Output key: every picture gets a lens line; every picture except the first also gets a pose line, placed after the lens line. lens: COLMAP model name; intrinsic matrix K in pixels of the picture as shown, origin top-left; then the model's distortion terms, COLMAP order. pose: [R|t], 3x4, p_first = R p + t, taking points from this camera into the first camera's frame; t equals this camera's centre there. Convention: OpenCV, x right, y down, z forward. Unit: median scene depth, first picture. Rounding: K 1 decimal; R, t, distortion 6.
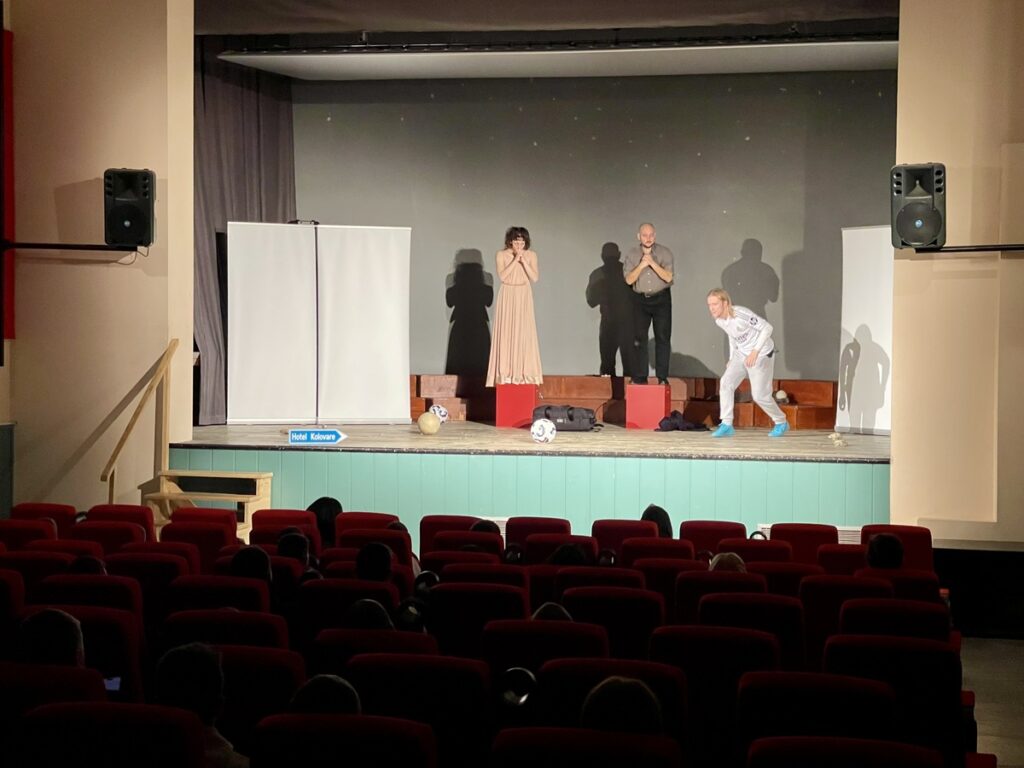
lens RADIAL K [[1894.5, 0, 507.3], [0, 1894.5, 370.2], [0, 0, 1]] dist [0.247202, 0.000000]
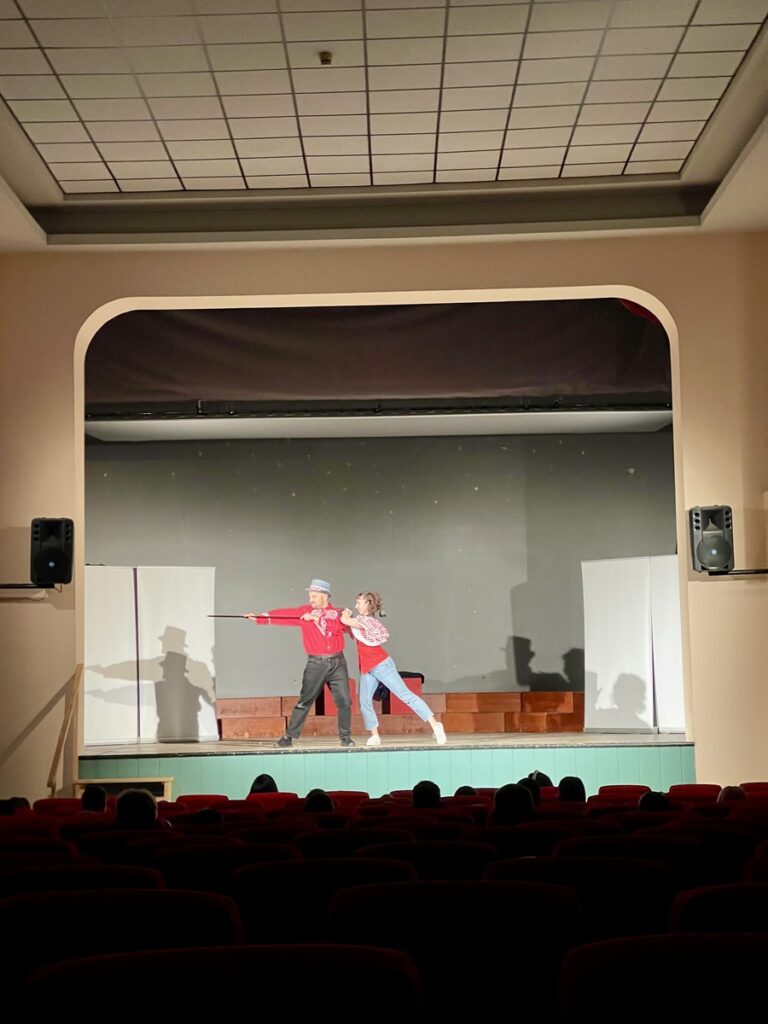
lens RADIAL K [[1876.2, 0, 387.2], [0, 1876.2, 505.8], [0, 0, 1]] dist [0.240683, 0.000000]
pose [[0.978448, -0.010713, 0.206215, -0.235392], [0.034282, 0.993222, -0.111066, 0.022804], [-0.203628, 0.115742, 0.972183, -0.164495]]
